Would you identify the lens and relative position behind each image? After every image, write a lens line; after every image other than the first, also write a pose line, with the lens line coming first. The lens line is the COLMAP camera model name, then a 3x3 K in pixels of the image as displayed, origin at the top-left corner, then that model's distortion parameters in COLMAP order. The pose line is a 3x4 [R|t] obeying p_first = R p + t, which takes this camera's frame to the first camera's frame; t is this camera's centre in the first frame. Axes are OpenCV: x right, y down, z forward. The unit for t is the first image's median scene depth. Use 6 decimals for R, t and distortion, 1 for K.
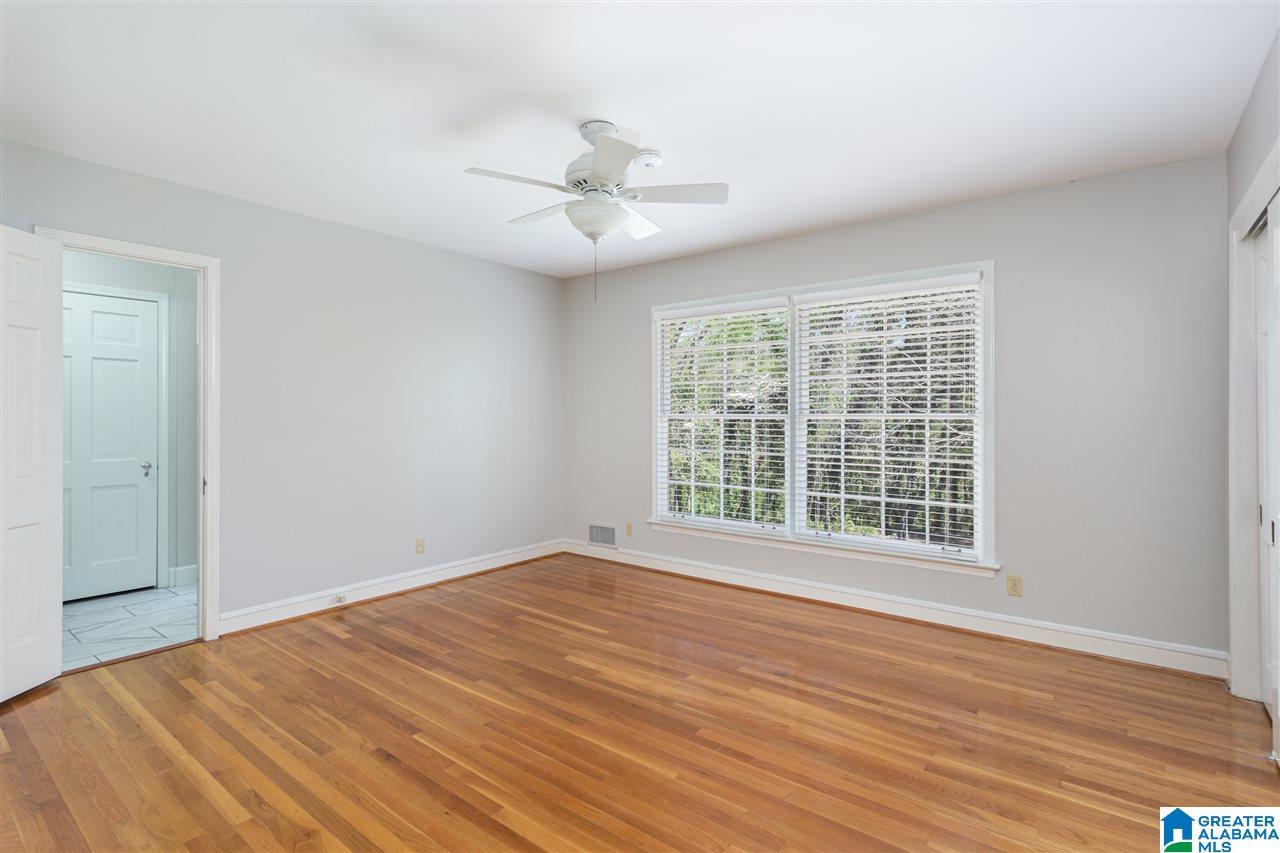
lens RADIAL K [[608.0, 0, 639.8], [0, 608.0, 420.1], [0, 0, 1]] dist [0.011077, -0.000369]
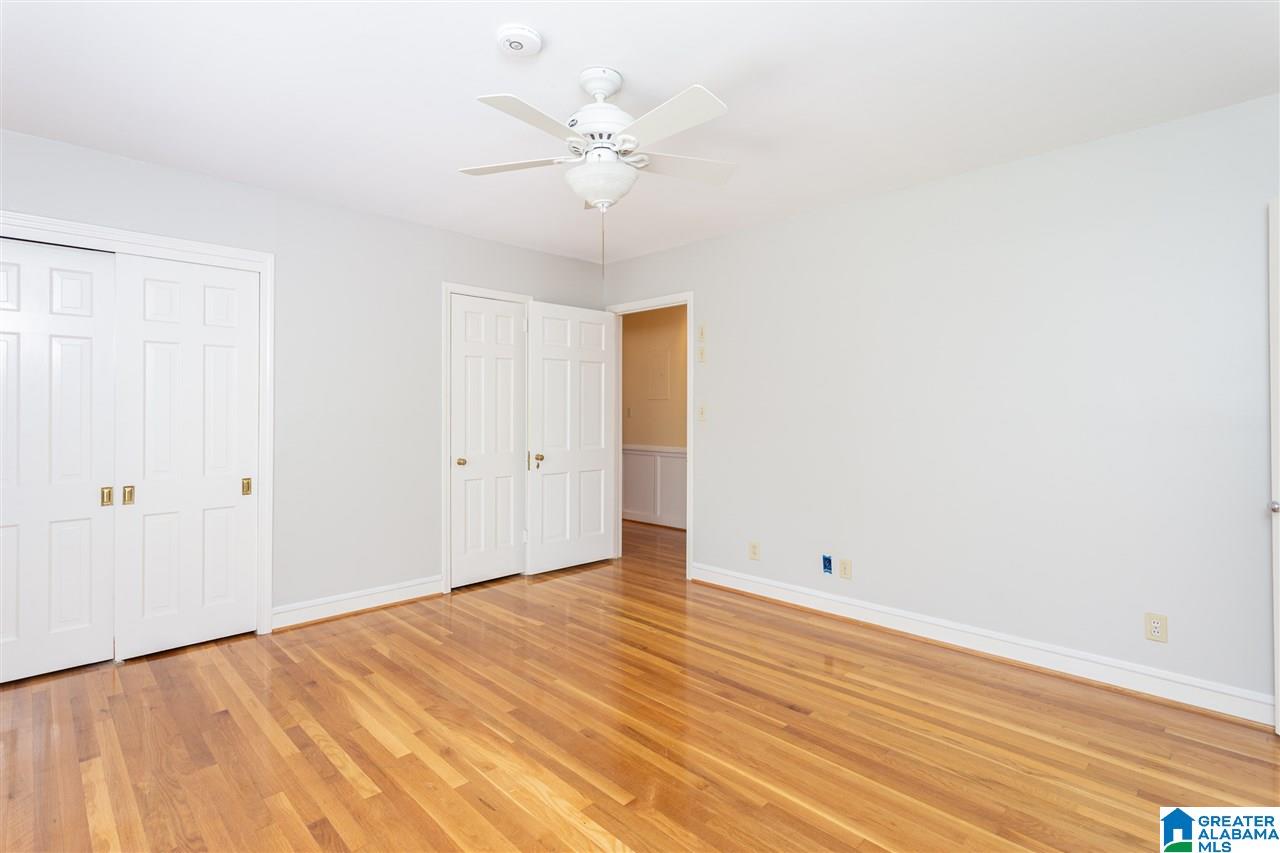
lens RADIAL K [[608.0, 0, 640.3], [0, 608.0, 418.9], [0, 0, 1]] dist [0.011077, -0.000369]
pose [[-0.992387, -0.000520, 0.123156, -0.237034], [0.000914, 0.999933, 0.011582, -0.001771], [-0.123154, 0.011607, -0.992320, 1.892353]]
